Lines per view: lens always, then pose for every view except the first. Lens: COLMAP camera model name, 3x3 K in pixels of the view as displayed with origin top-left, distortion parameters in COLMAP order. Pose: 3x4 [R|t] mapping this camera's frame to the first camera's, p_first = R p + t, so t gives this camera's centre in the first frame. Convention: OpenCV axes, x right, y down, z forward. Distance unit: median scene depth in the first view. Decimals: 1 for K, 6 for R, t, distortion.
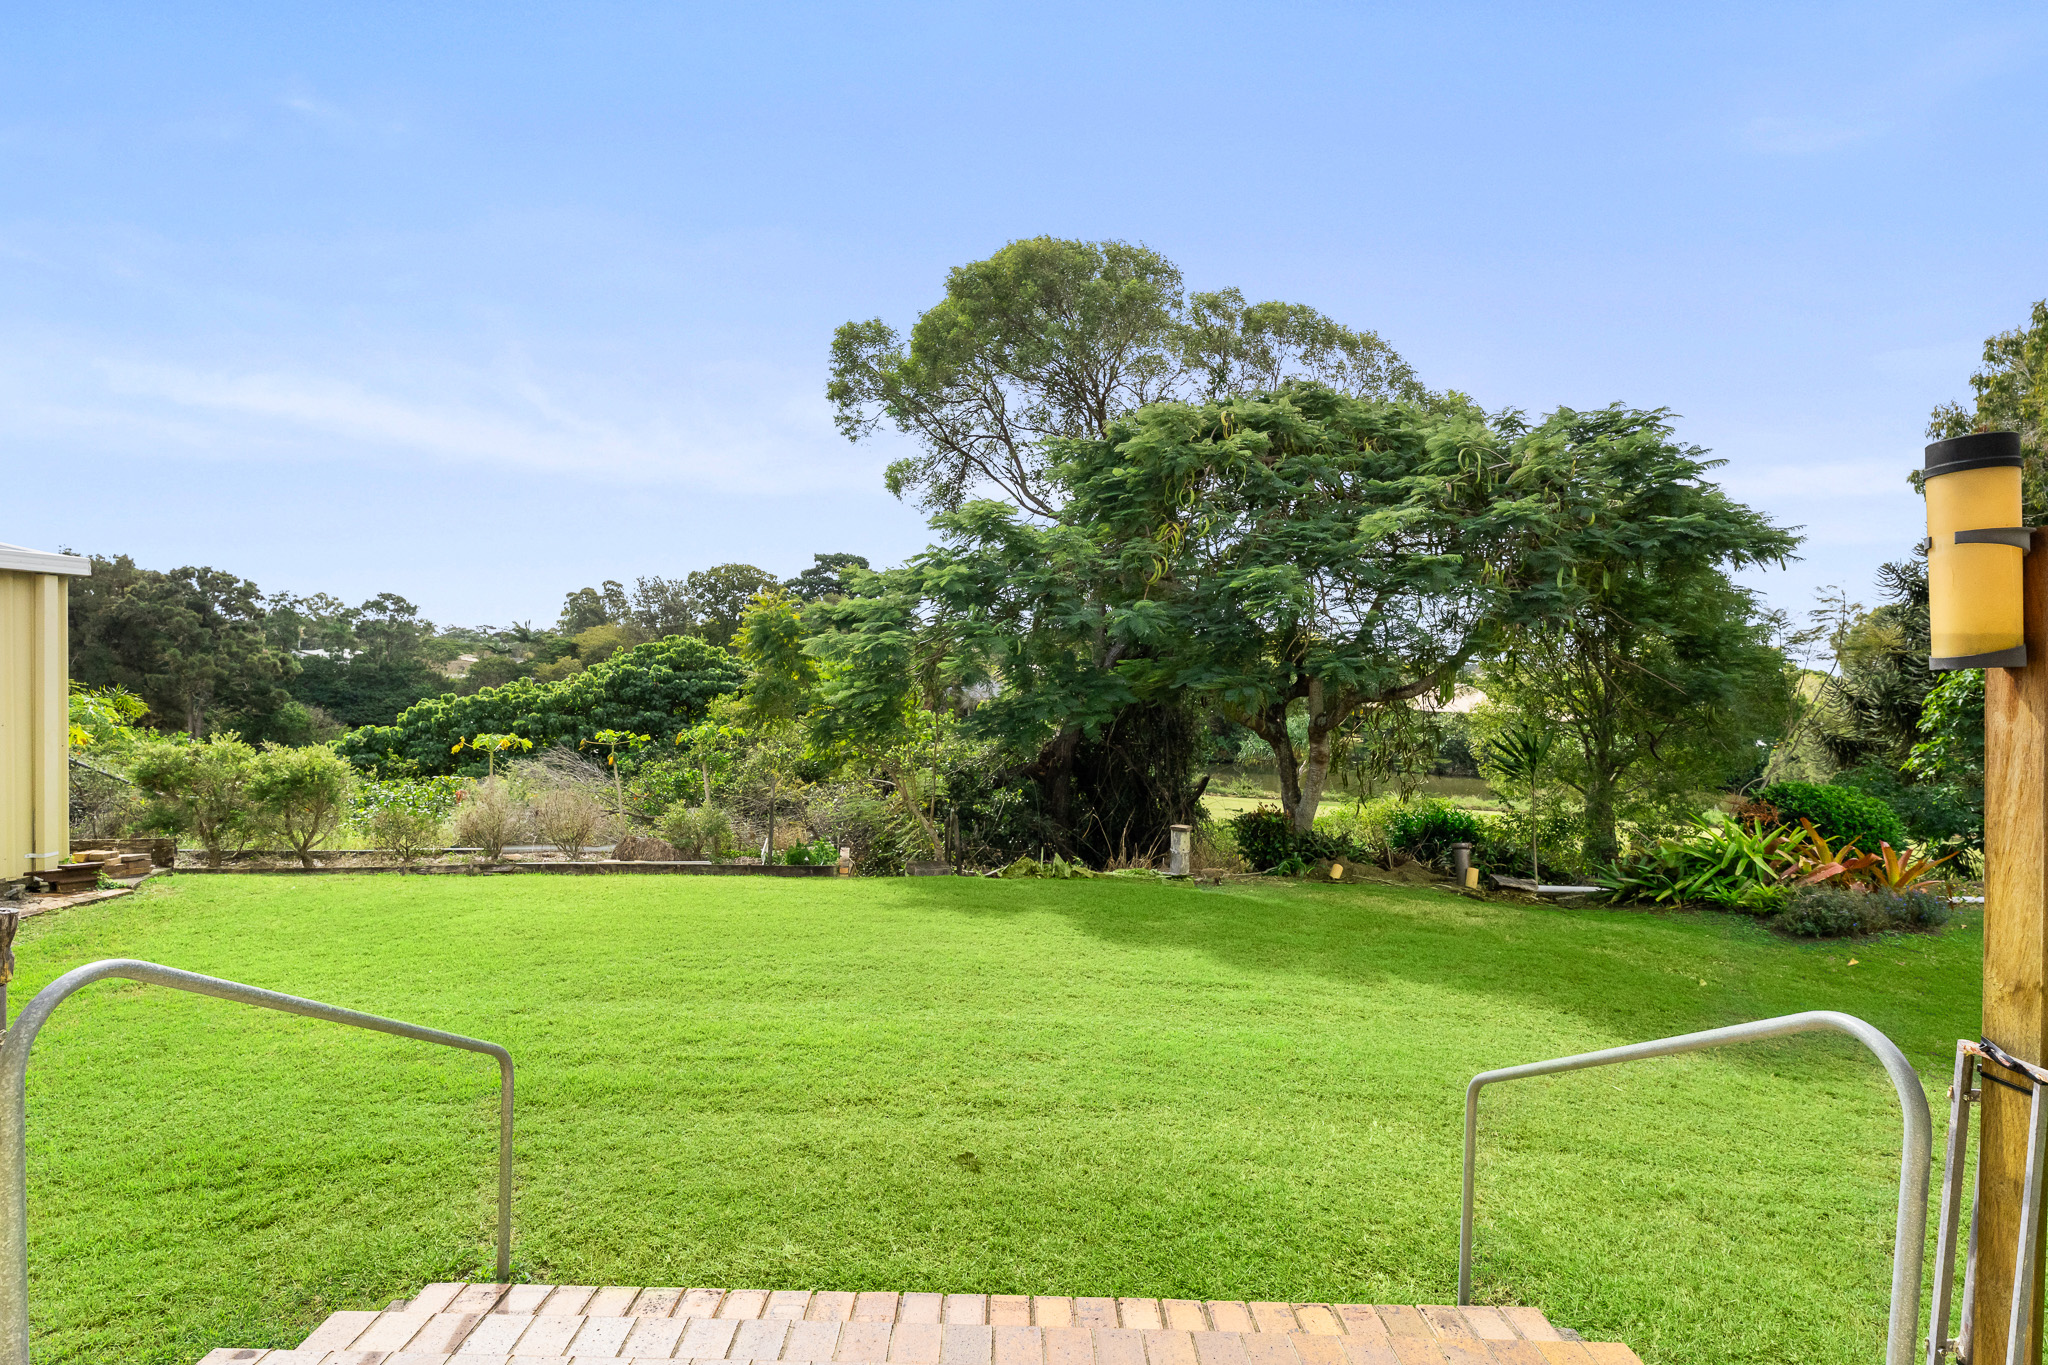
lens RADIAL K [[931.6, 0, 1024.2], [0, 931.6, 682.5], [0, 0, 1]] dist [0.005085, 0.002558]
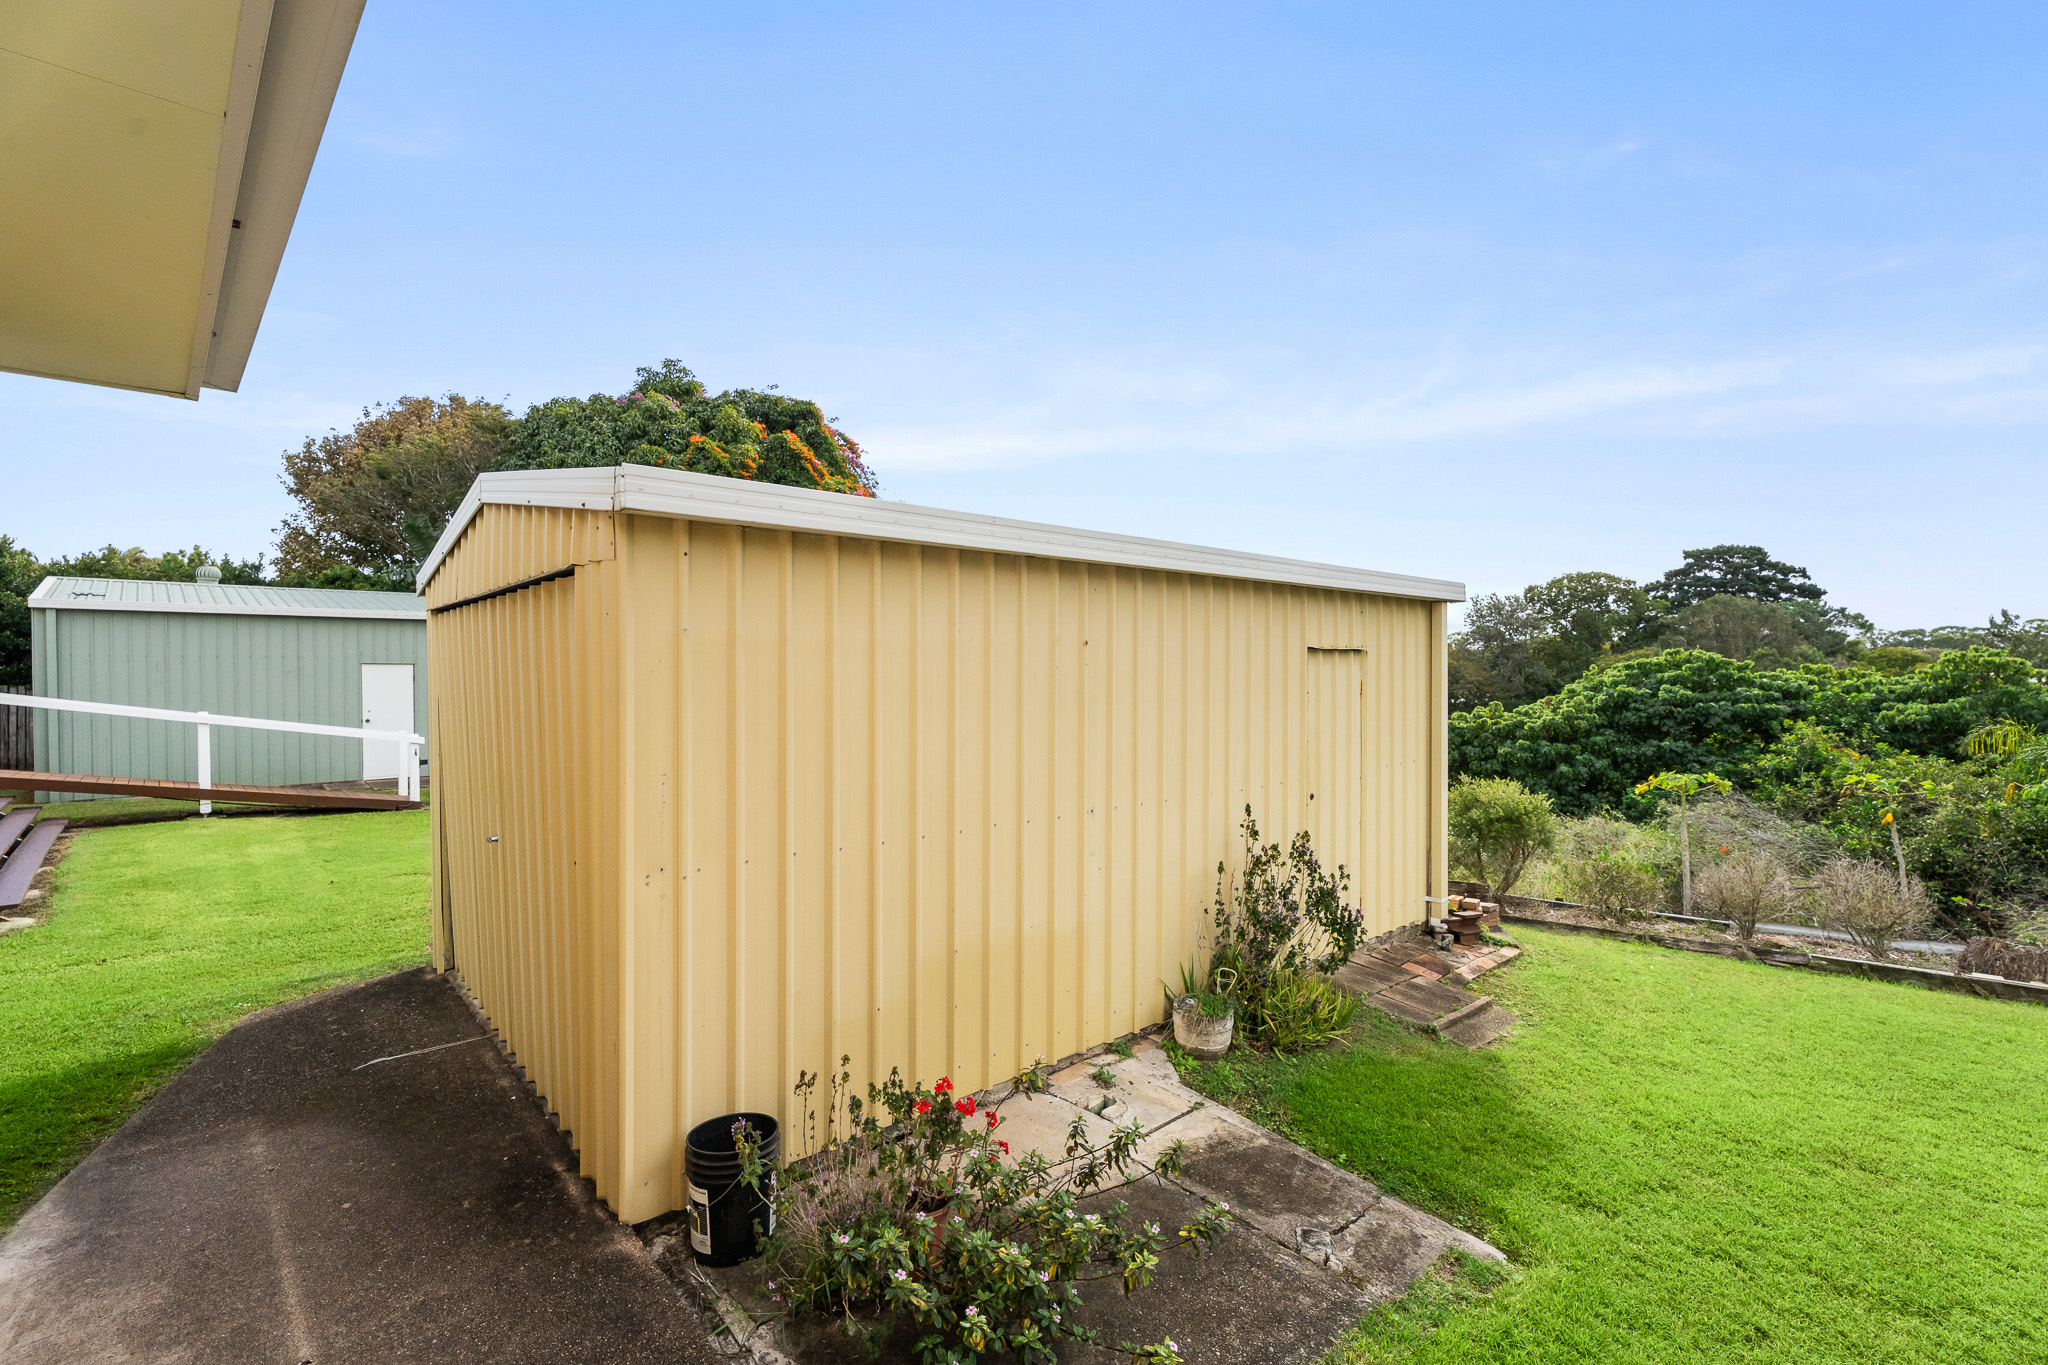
lens RADIAL K [[931.6, 0, 1030.5], [0, 931.6, 696.0], [0, 0, 1]] dist [0.005085, 0.002558]
pose [[0.686347, -0.014960, -0.727120, -0.173672], [0.007110, 0.999879, -0.013860, -0.001499], [0.727239, 0.004343, 0.686371, 0.019708]]
